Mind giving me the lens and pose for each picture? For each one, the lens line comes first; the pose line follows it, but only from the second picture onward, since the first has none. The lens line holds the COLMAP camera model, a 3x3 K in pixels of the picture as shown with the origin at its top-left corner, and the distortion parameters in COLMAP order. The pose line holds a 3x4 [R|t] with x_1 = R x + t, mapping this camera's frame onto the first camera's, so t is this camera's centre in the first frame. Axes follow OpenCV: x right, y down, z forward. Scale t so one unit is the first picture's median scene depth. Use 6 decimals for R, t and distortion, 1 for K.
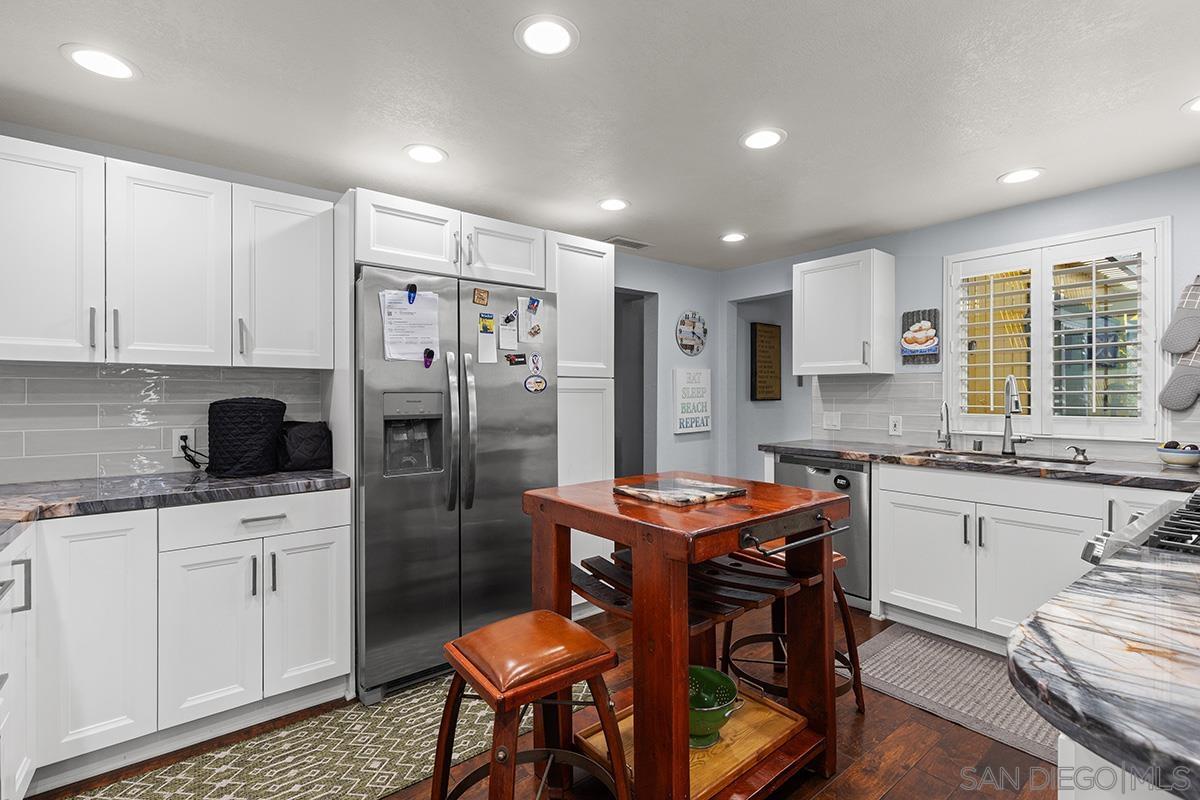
lens RADIAL K [[540.8, 0, 605.8], [0, 540.8, 397.3], [0, 0, 1]] dist [0.008750, -0.001808]
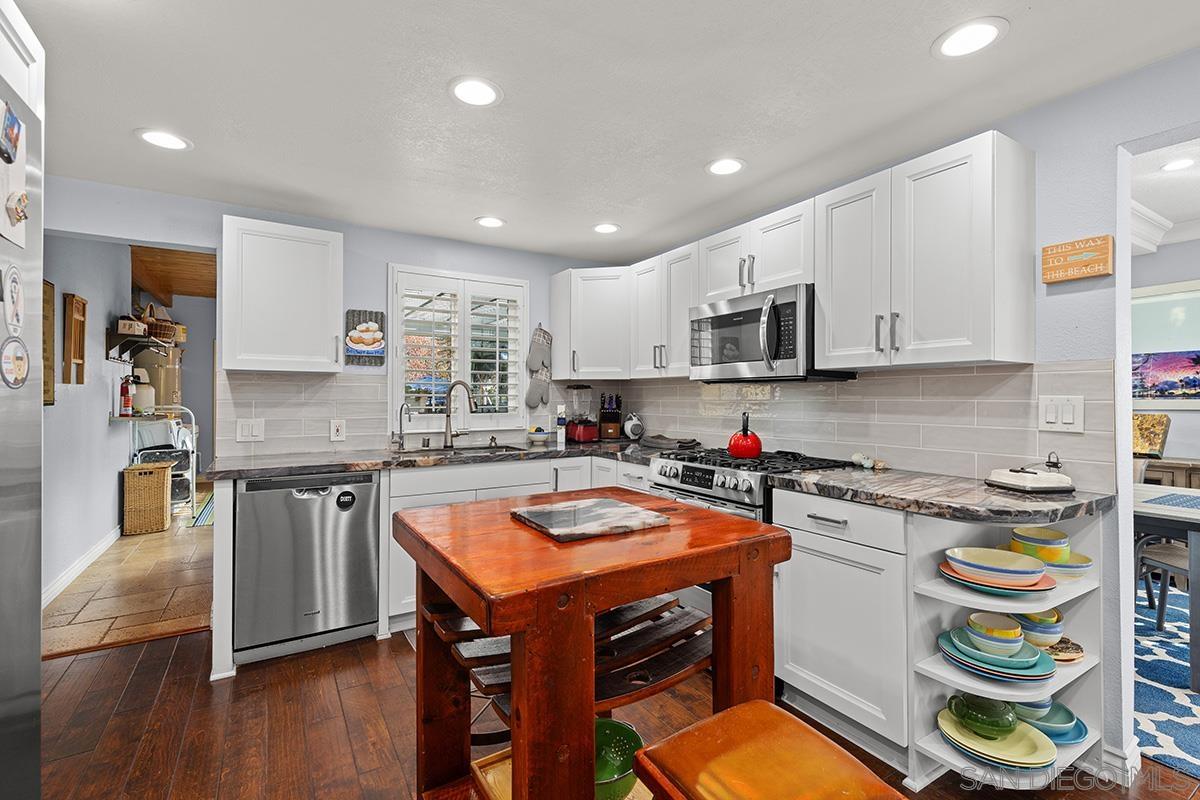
lens RADIAL K [[540.8, 0, 604.0], [0, 540.8, 394.5], [0, 0, 1]] dist [0.008750, -0.001808]
pose [[0.113613, 0.006441, 0.993504, -0.341350], [0.003537, 0.999970, -0.006888, -0.000738], [-0.993519, 0.004297, 0.113587, 0.463852]]
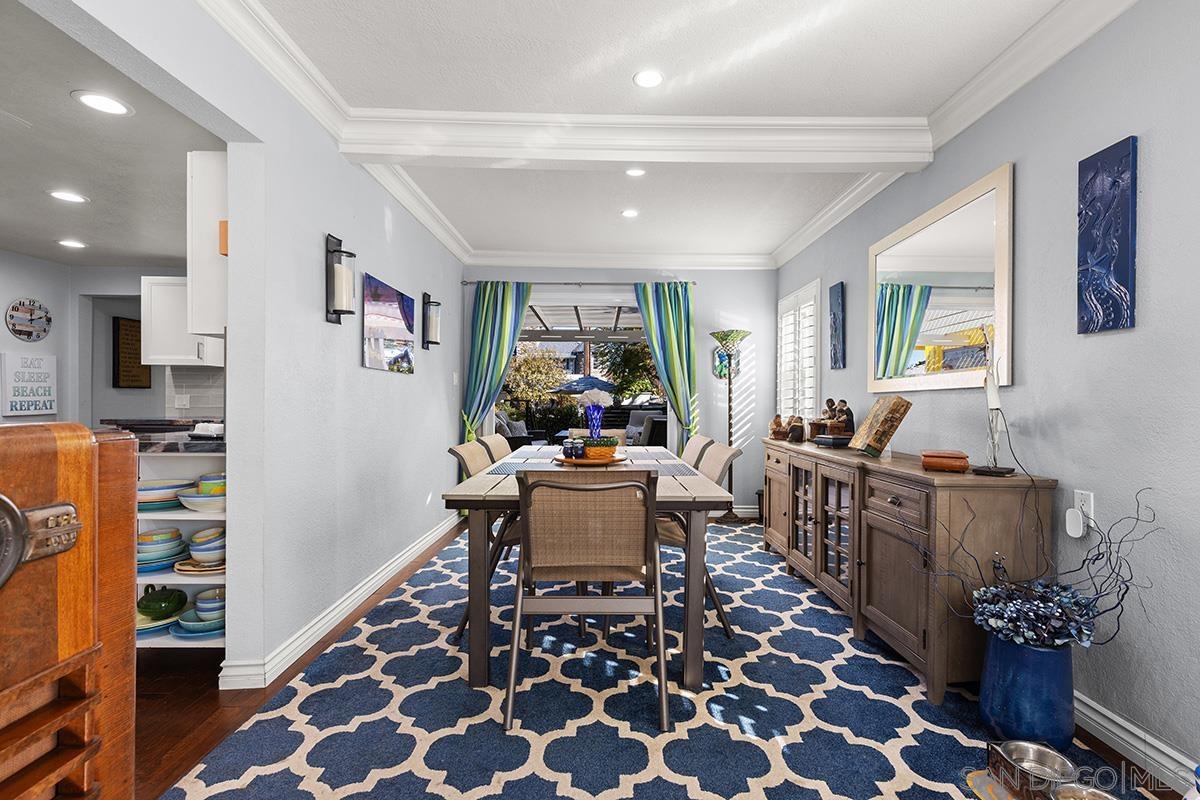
lens RADIAL K [[540.8, 0, 605.9], [0, 540.8, 401.5], [0, 0, 1]] dist [0.008750, -0.001808]
pose [[0.612571, 0.004174, 0.790404, 0.012929], [-0.003565, 0.999990, -0.002518, 0.048711], [-0.790407, -0.001276, 0.612580, -0.677693]]
